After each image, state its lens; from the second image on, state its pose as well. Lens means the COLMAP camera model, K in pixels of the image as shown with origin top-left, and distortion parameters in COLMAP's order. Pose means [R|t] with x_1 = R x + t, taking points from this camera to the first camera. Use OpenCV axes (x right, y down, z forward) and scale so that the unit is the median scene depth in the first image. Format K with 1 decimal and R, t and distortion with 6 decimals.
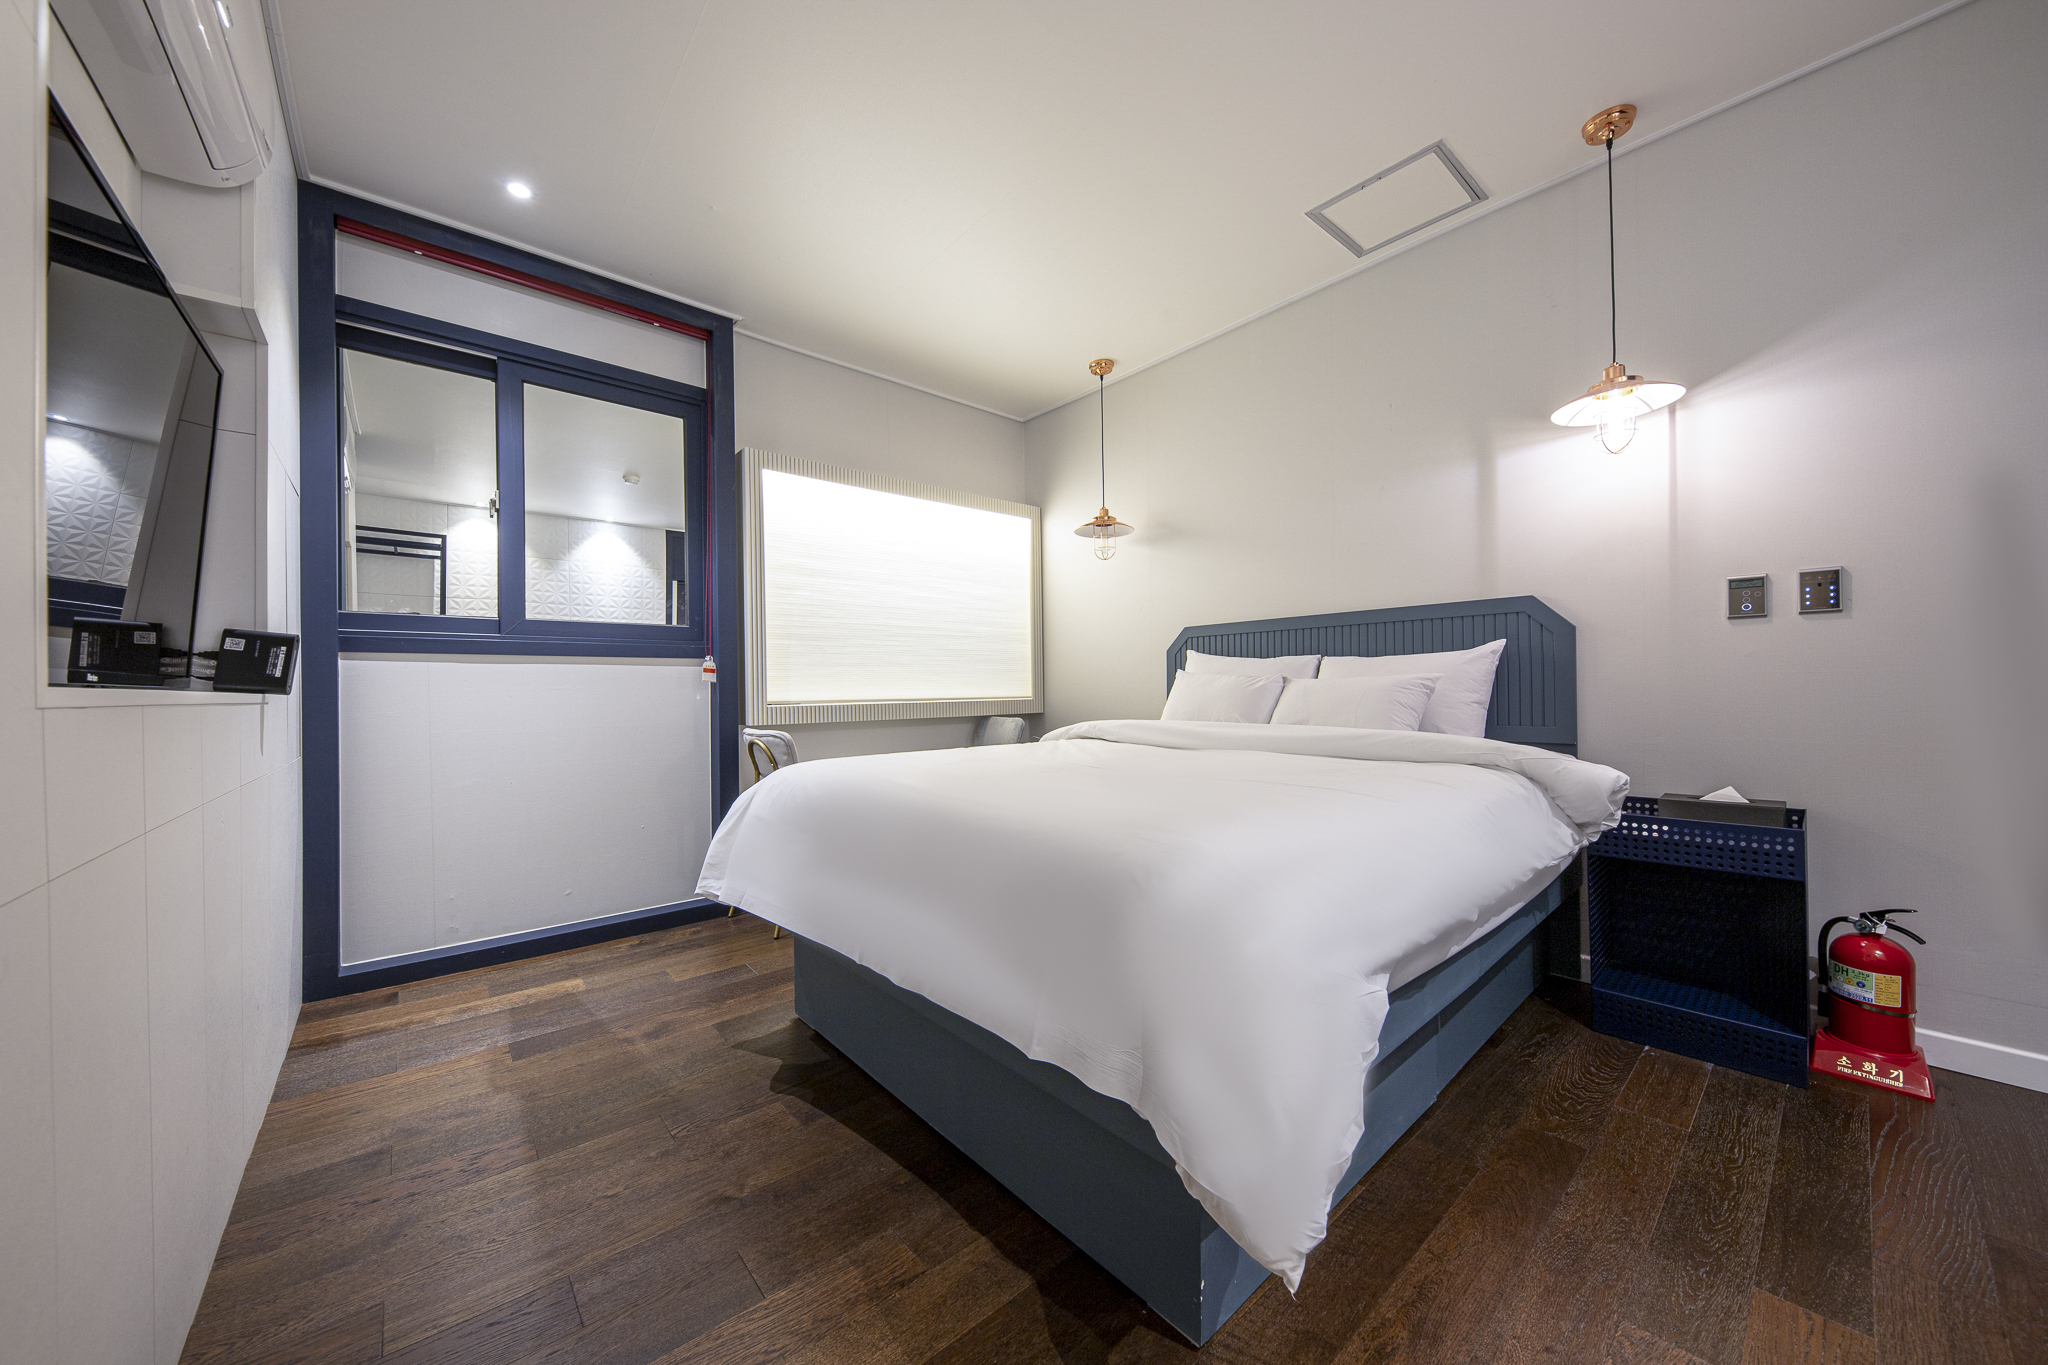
lens RADIAL K [[717.2, 0, 1021.4], [0, 717.2, 684.8], [0, 0, 1]] dist [0.022727, -0.011243]
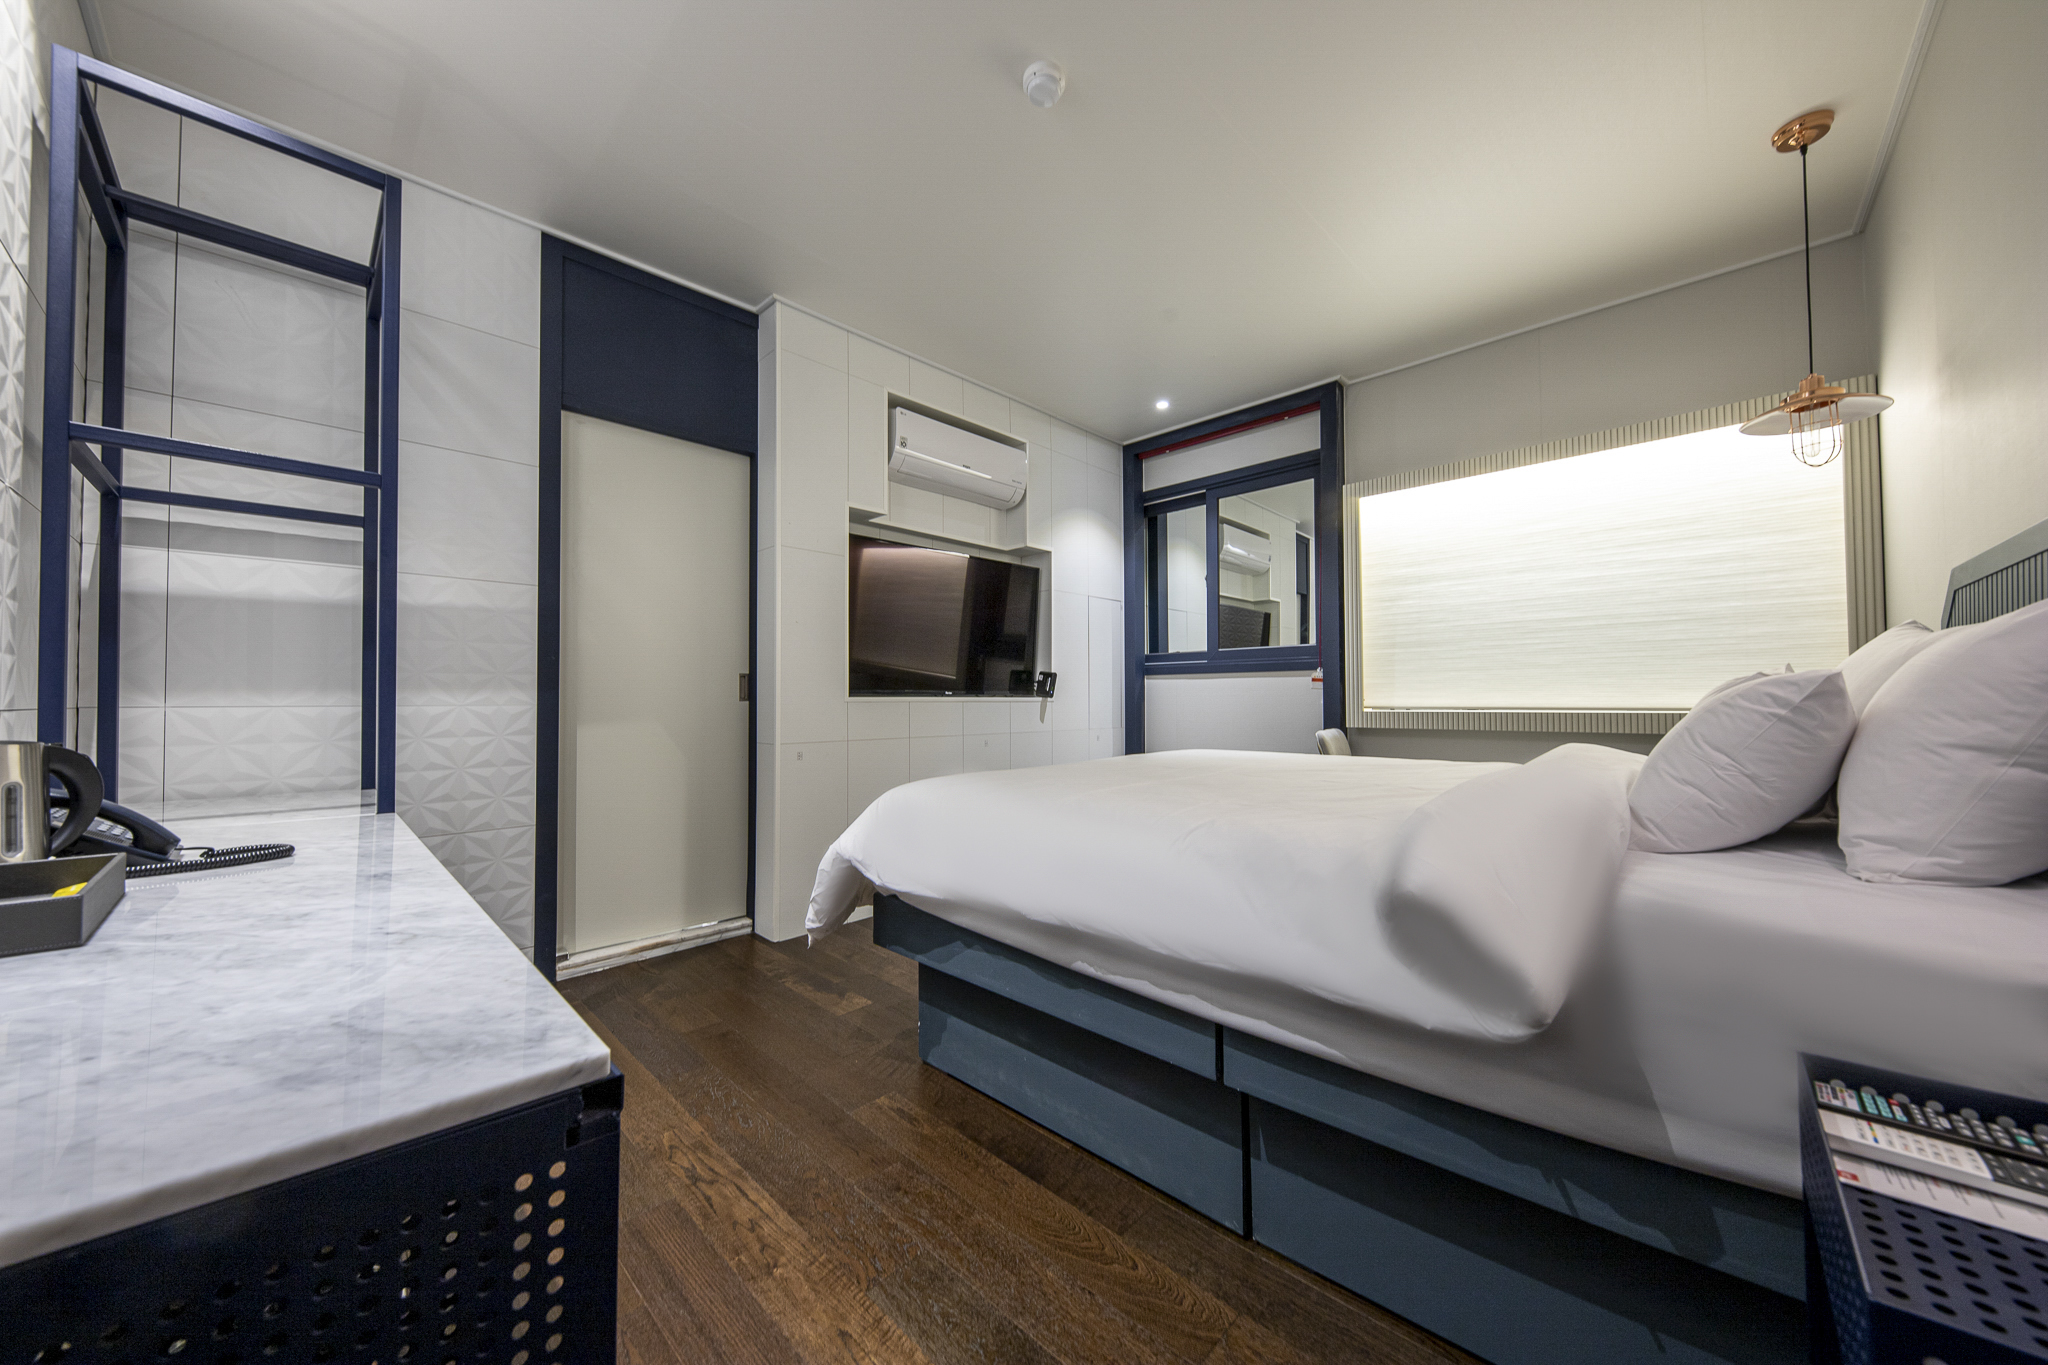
lens RADIAL K [[695.1, 0, 1024.0], [0, 695.1, 682.5], [0, 0, 1]] dist [-0.000858, -0.003342]
pose [[0.114353, -0.014295, -0.993337, 0.673199], [0.007898, 0.999878, -0.013480, -0.003473], [0.993409, -0.006304, 0.114452, 0.370207]]
